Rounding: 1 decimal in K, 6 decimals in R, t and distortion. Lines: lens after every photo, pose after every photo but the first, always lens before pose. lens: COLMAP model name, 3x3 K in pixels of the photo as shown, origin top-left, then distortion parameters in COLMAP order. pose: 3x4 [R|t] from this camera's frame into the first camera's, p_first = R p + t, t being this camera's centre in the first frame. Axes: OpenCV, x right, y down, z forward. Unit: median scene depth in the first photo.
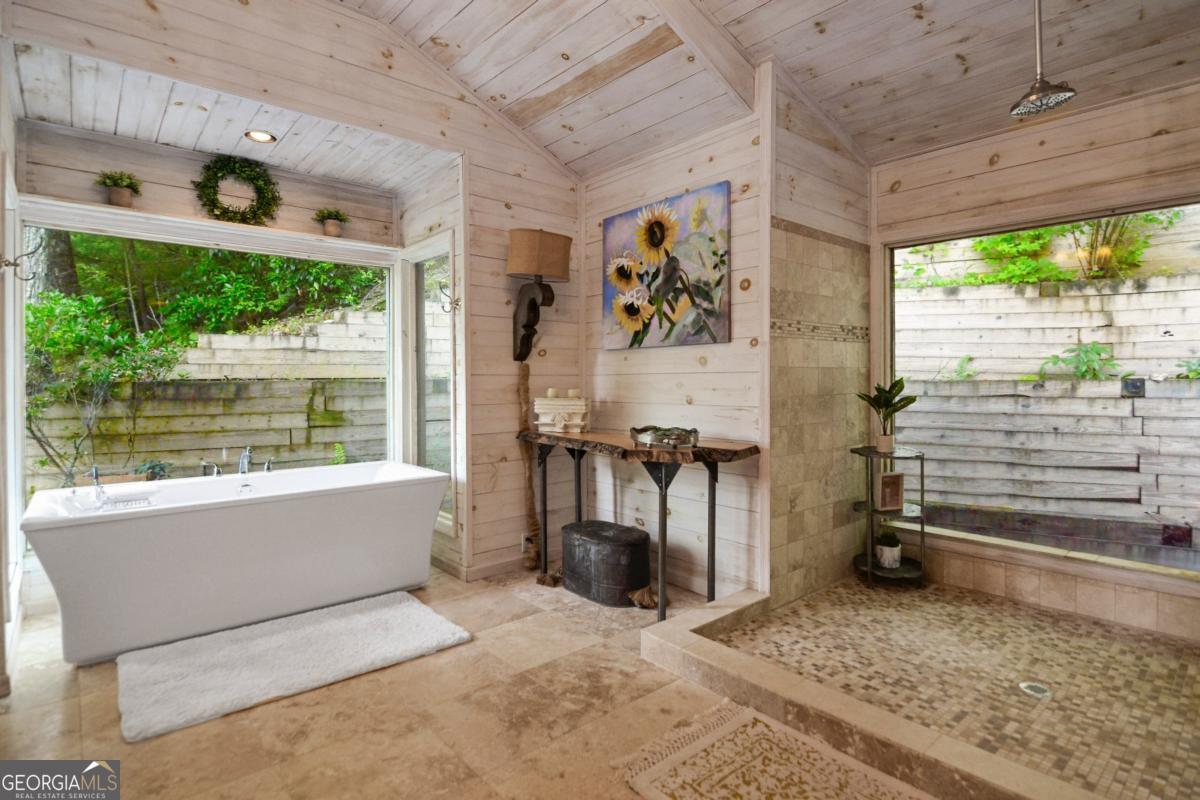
lens RADIAL K [[607.0, 0, 603.1], [0, 607.0, 383.0], [0, 0, 1]] dist [-0.000008, -0.013553]
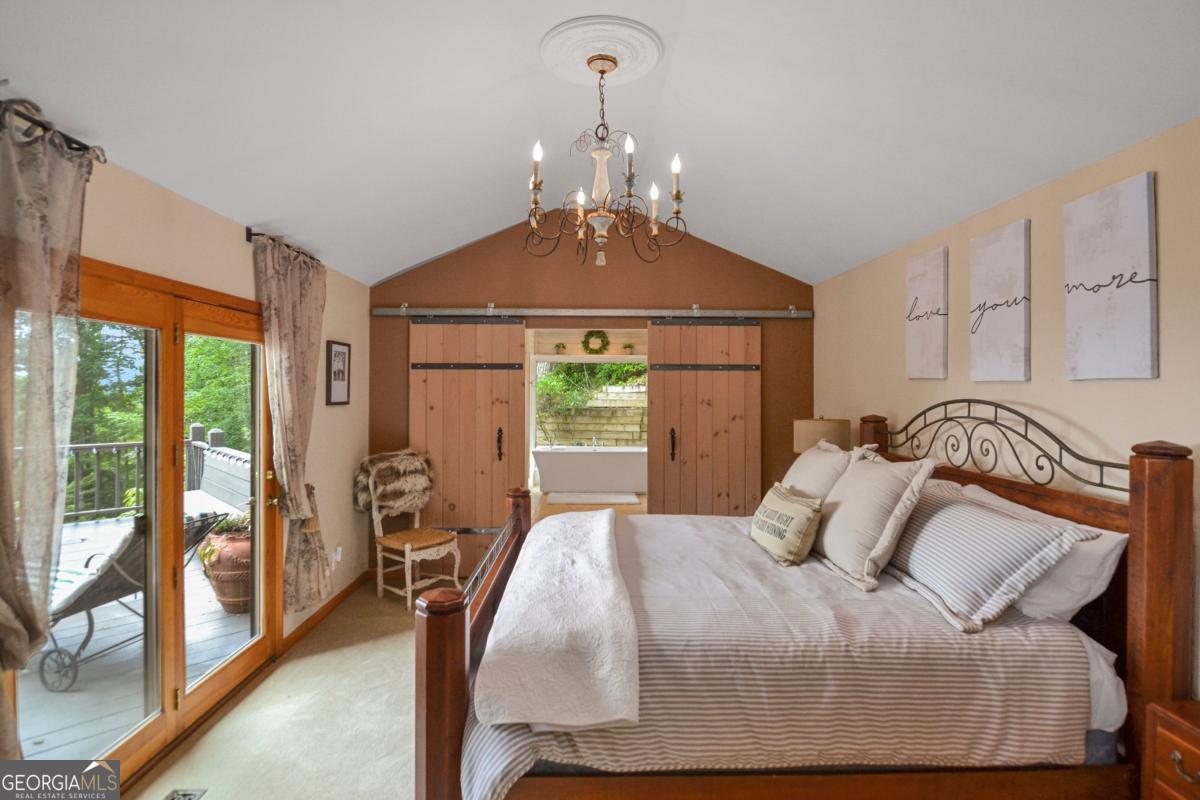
lens RADIAL K [[616.1, 0, 594.5], [0, 616.1, 386.9], [0, 0, 1]] dist [0.001148, -0.014535]
pose [[0.753573, 0.002247, -0.657360, 1.264545], [-0.010938, 0.999899, -0.009121, -0.094803], [0.657273, 0.014064, 0.753522, -1.130724]]
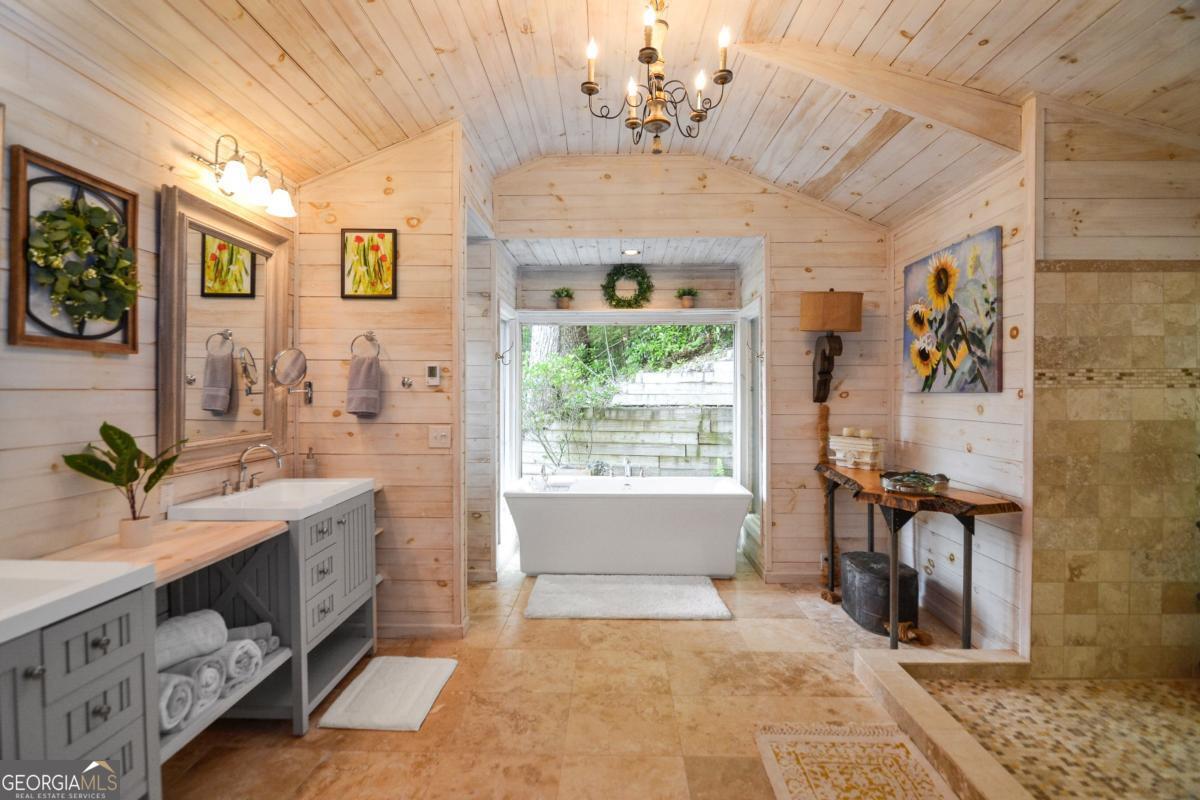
lens RADIAL K [[591.4, 0, 600.0], [0, 591.4, 393.4], [0, 0, 1]] dist [-0.002298, -0.011192]
pose [[0.731965, 0.005954, -0.681317, 0.355335], [-0.006723, 0.999976, 0.001515, -0.057998], [0.681309, 0.003472, 0.731987, -0.112645]]
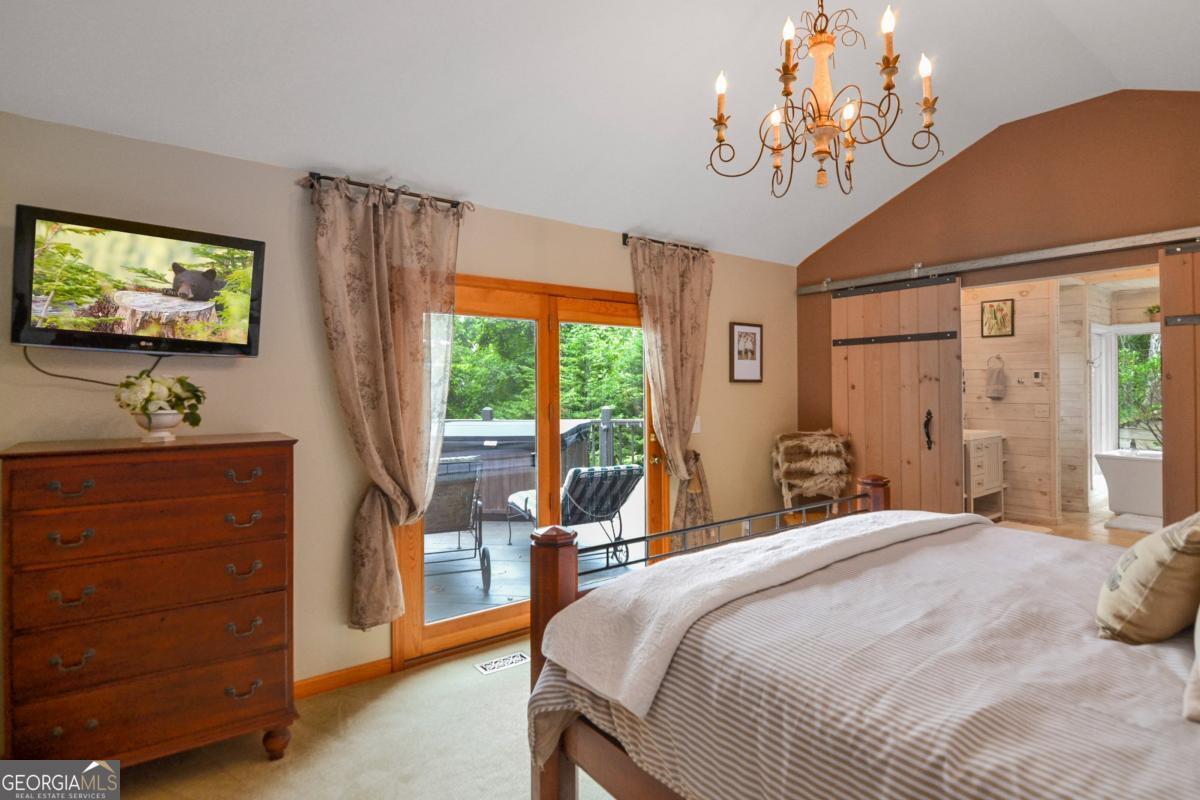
lens RADIAL K [[607.0, 0, 603.1], [0, 607.0, 383.0], [0, 0, 1]] dist [-0.000008, -0.013553]
pose [[-0.086630, -0.002757, -0.996237, 1.386982], [-0.003609, 0.999990, -0.002453, -0.057576], [0.996234, 0.003383, -0.086639, -0.713776]]
